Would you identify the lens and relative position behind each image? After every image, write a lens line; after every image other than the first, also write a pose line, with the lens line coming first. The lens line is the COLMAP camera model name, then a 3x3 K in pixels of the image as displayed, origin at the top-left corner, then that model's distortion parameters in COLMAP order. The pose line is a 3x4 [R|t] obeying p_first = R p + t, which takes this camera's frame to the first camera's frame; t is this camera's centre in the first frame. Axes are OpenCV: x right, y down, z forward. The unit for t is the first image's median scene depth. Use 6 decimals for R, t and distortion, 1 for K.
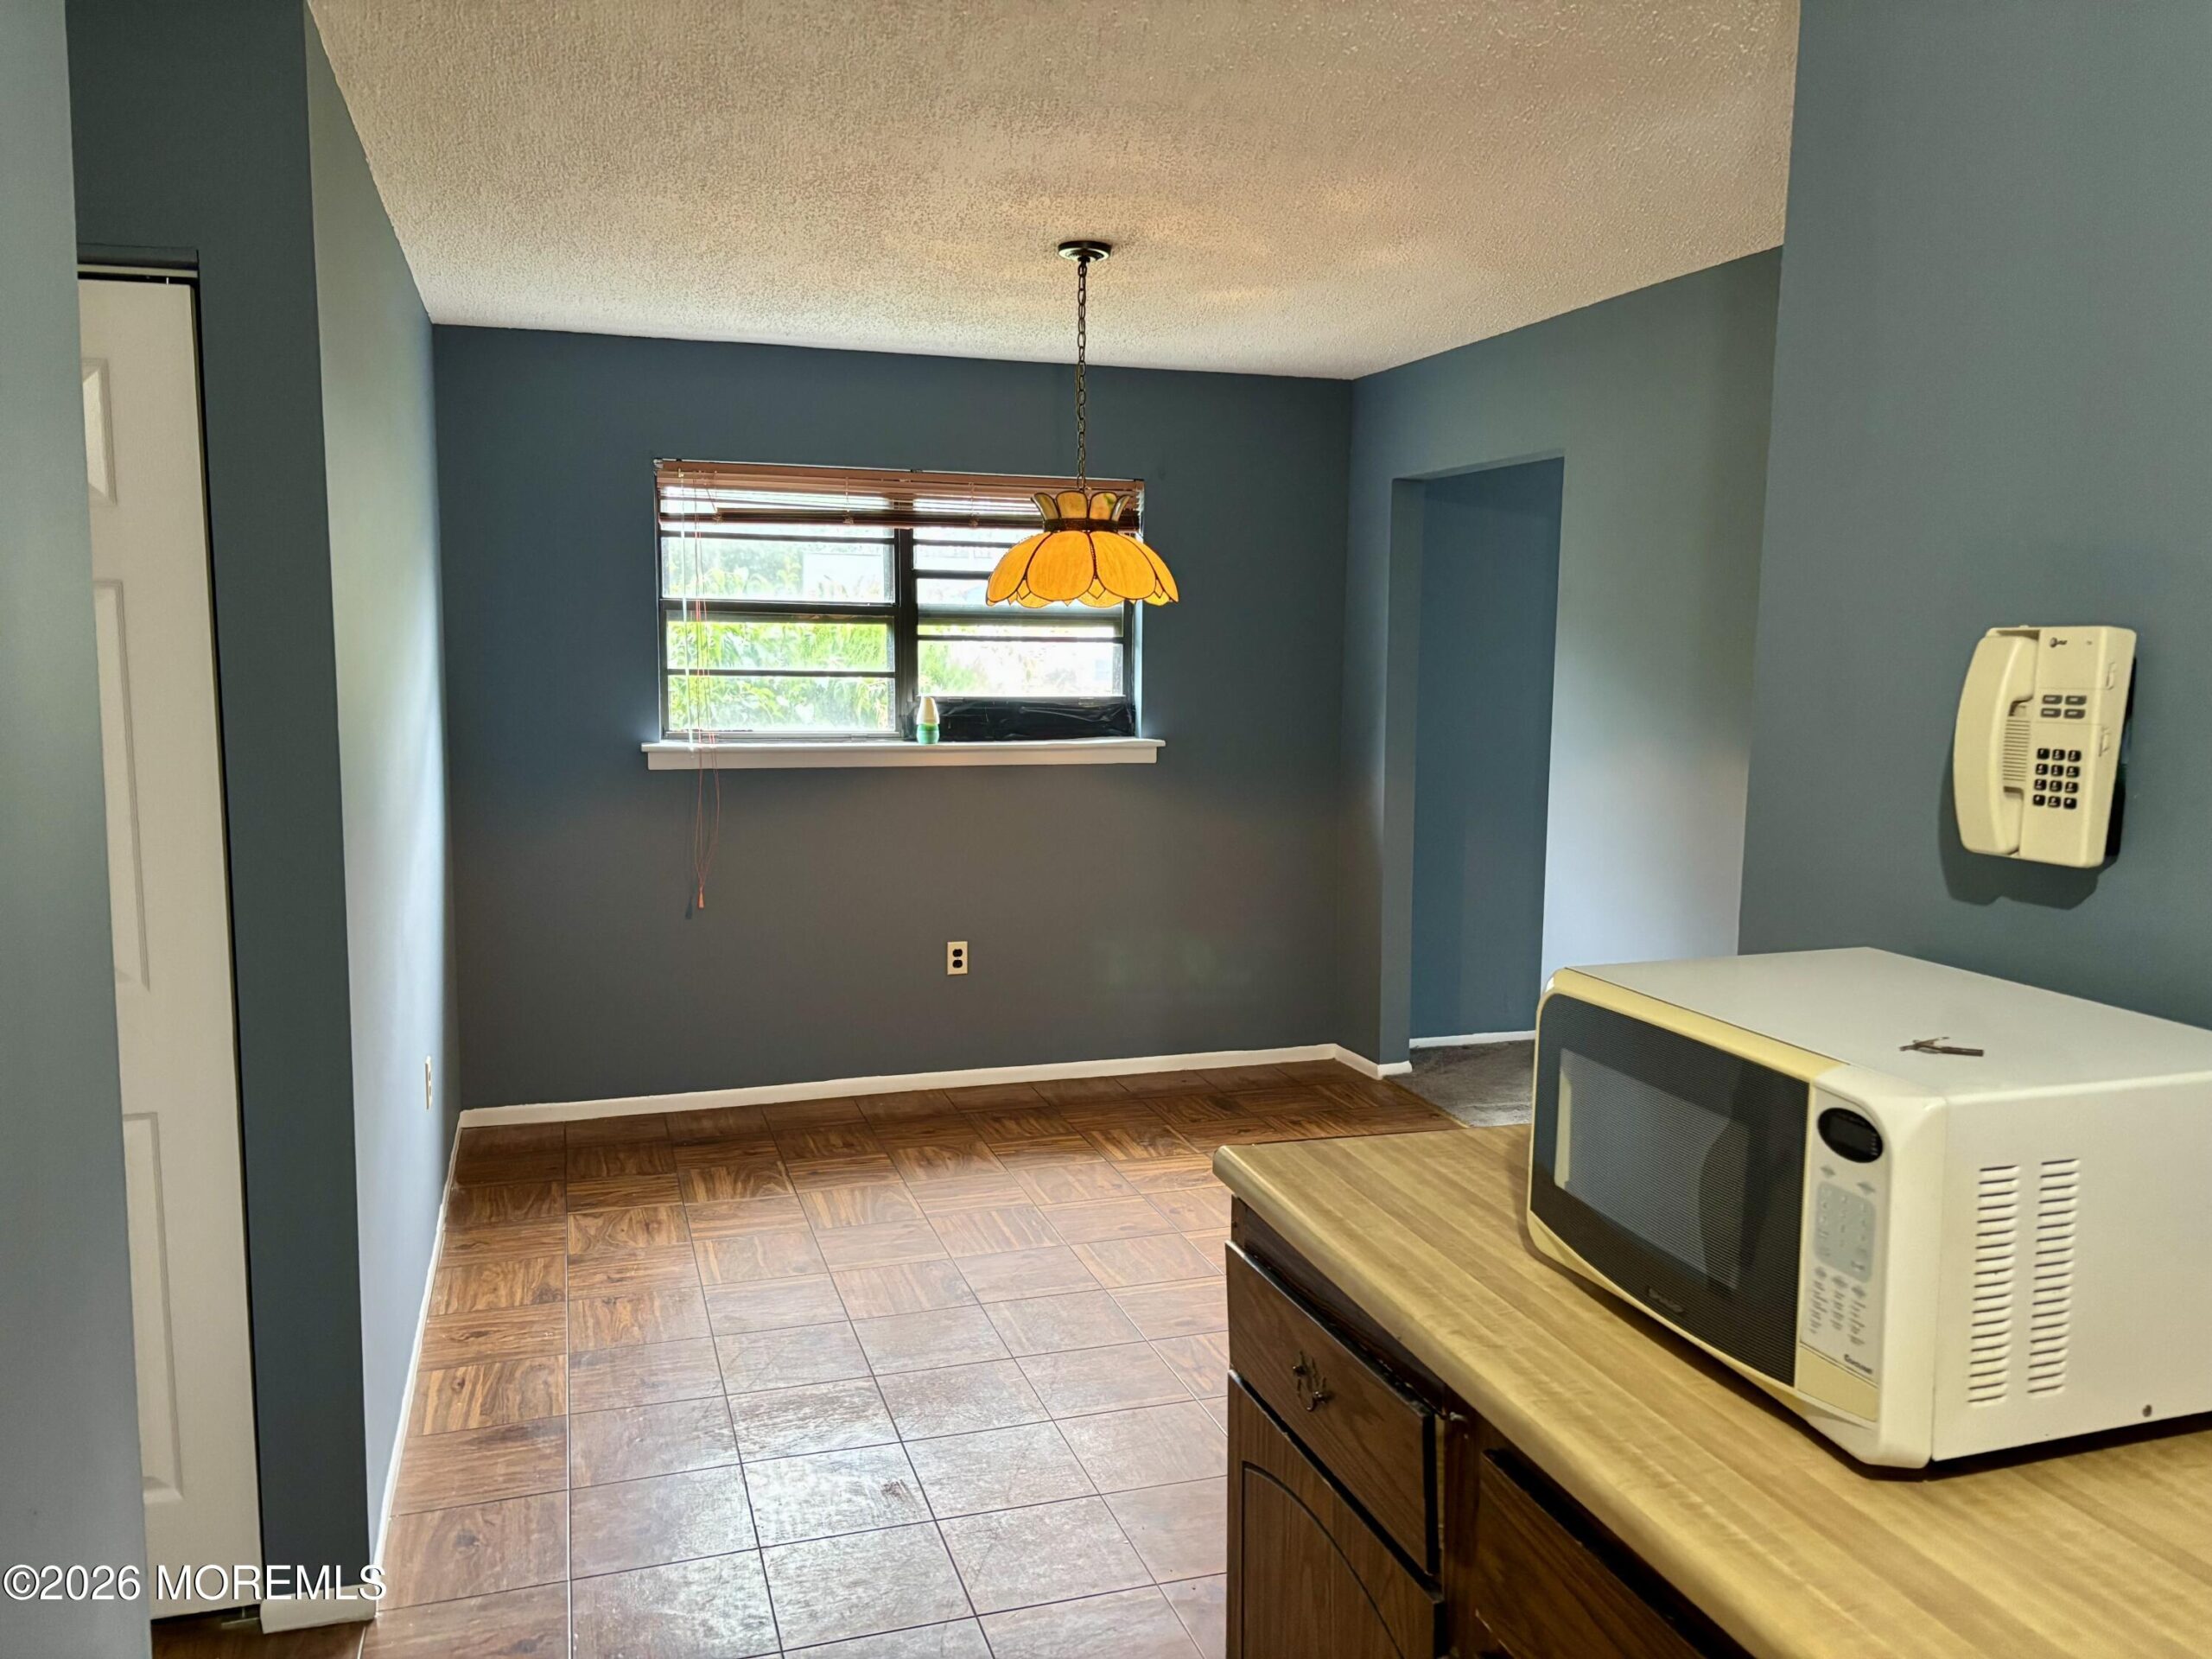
lens RADIAL K [[1658.6, 0, 1106.0], [0, 1658.6, 829.5], [0, 0, 1]] dist [0.048286, -0.066815]
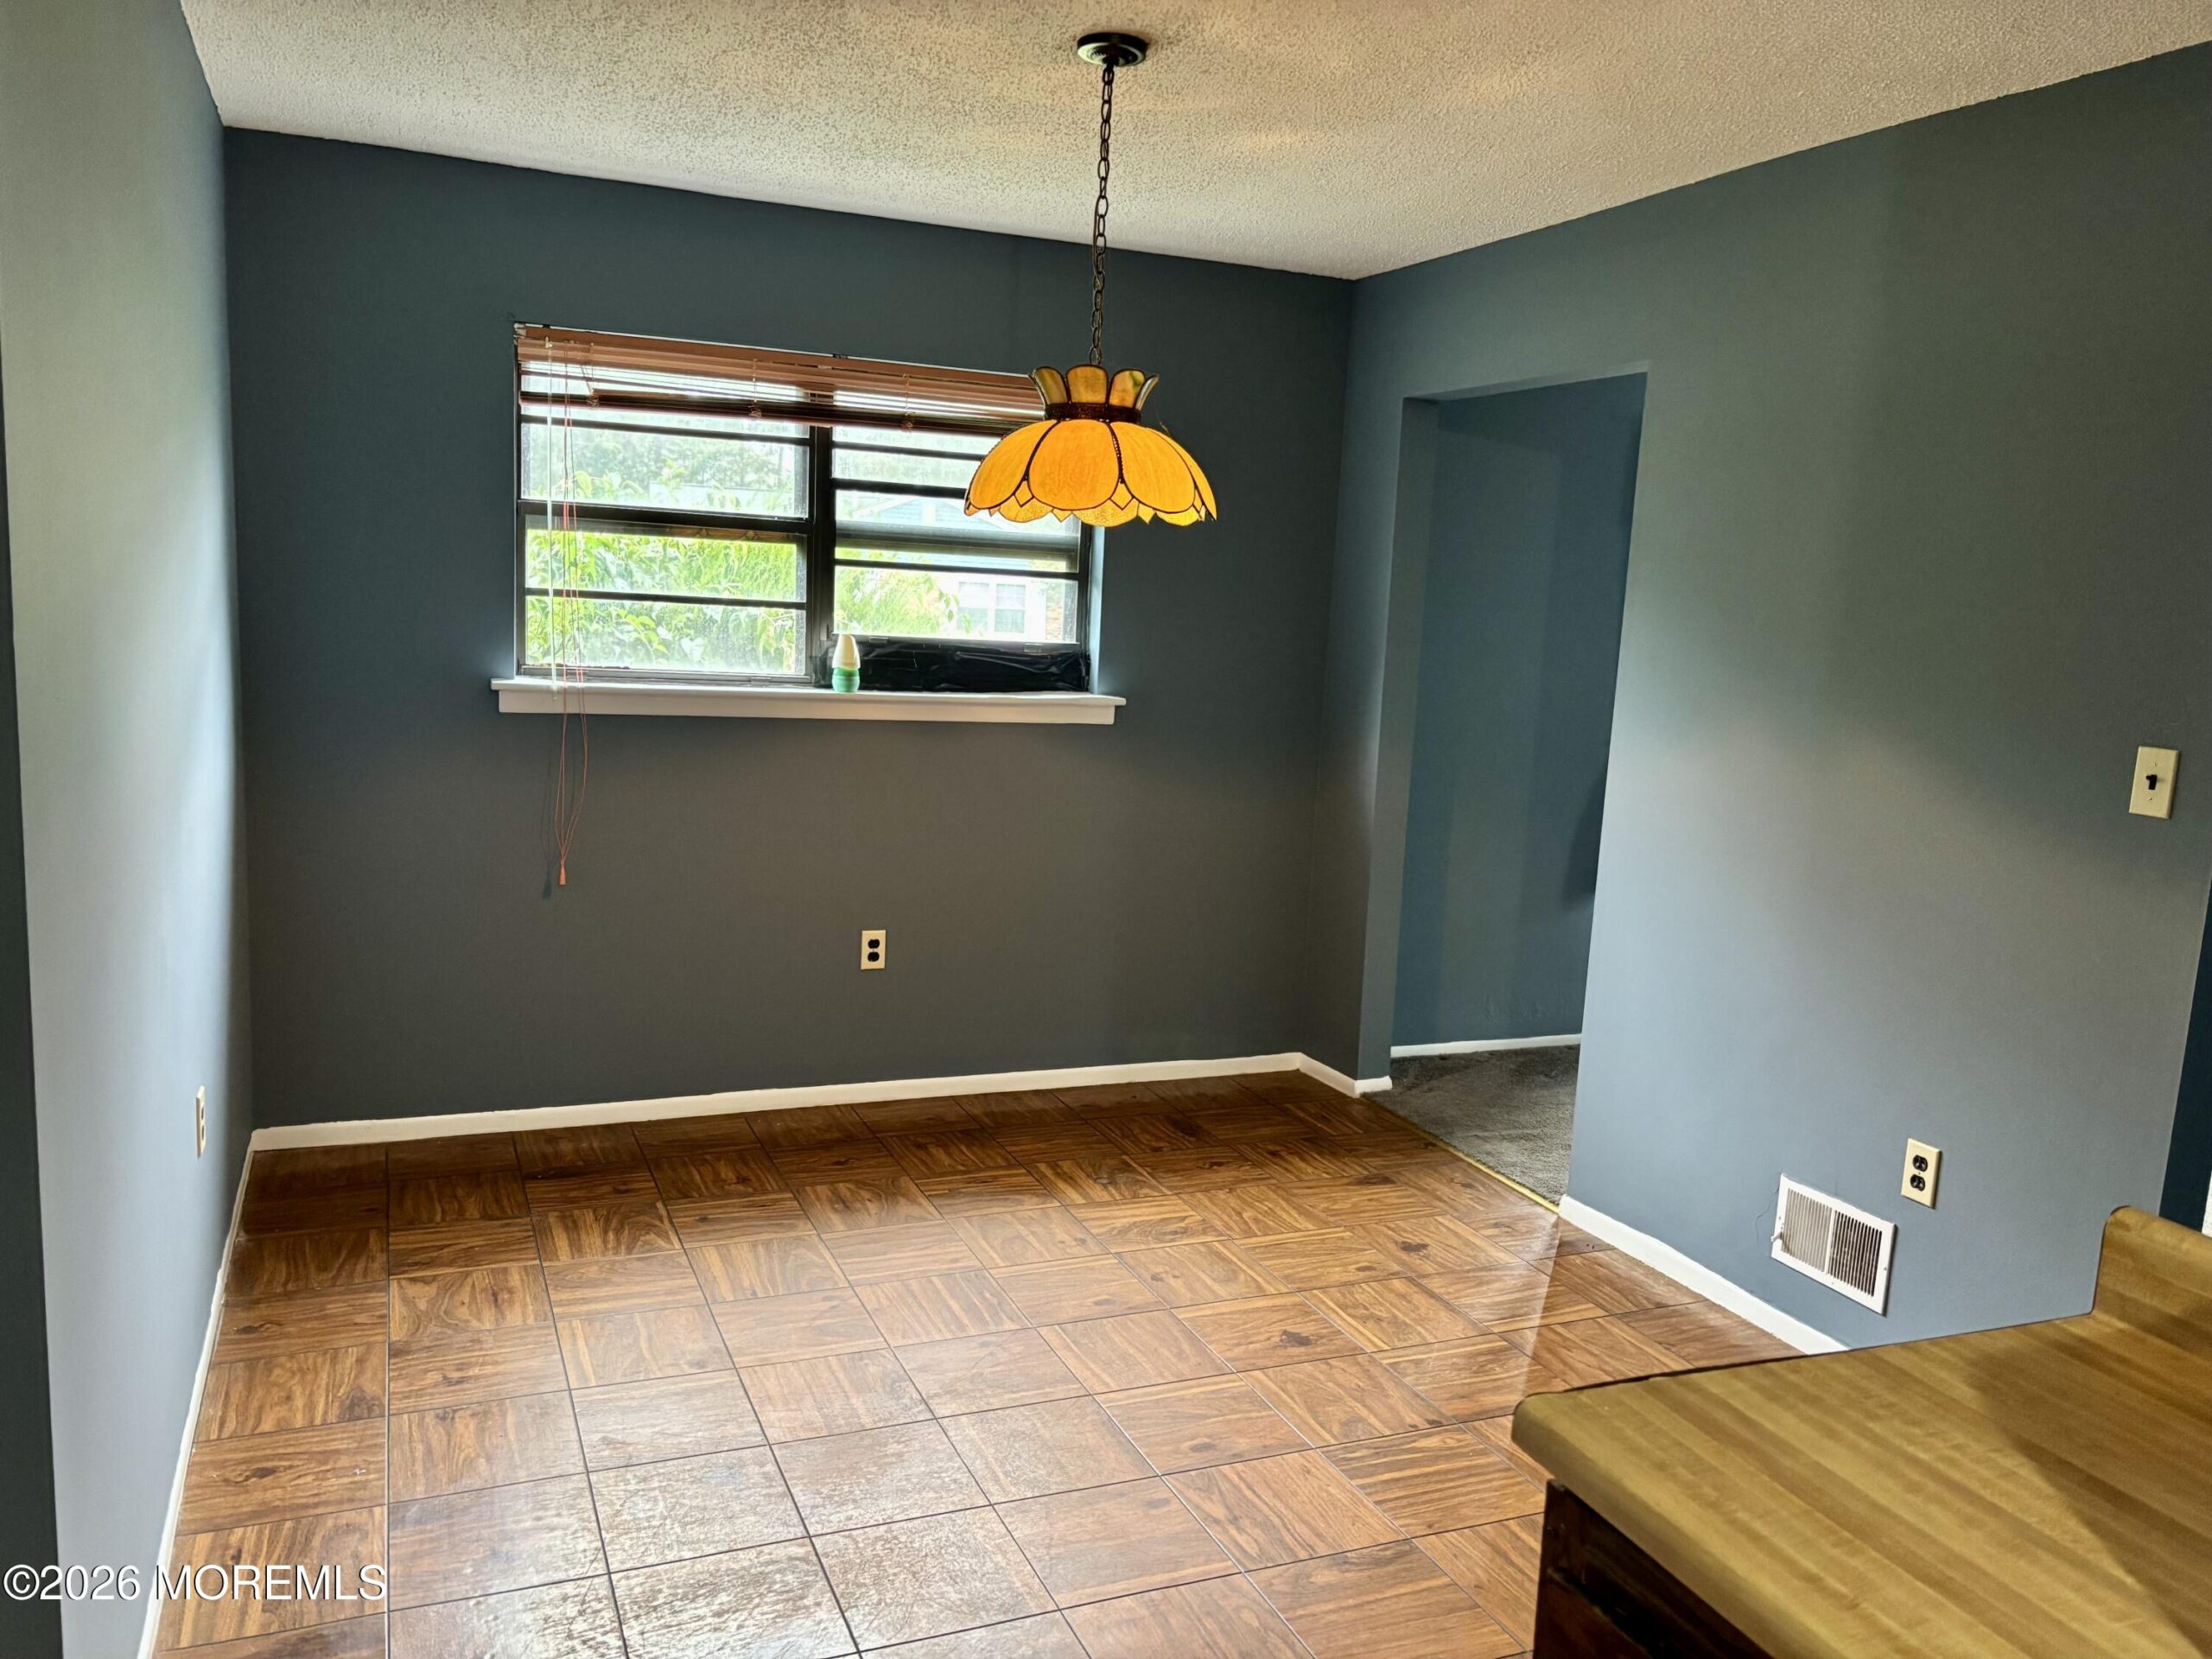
lens RADIAL K [[1663.3, 0, 1092.1], [0, 1663.3, 843.9], [0, 0, 1]] dist [0.001266, 0.037931]
pose [[0.995912, 0.026838, 0.086250, -0.057583], [-0.029927, 0.998949, 0.034719, -0.008751], [-0.085228, -0.037158, 0.995668, 0.171328]]
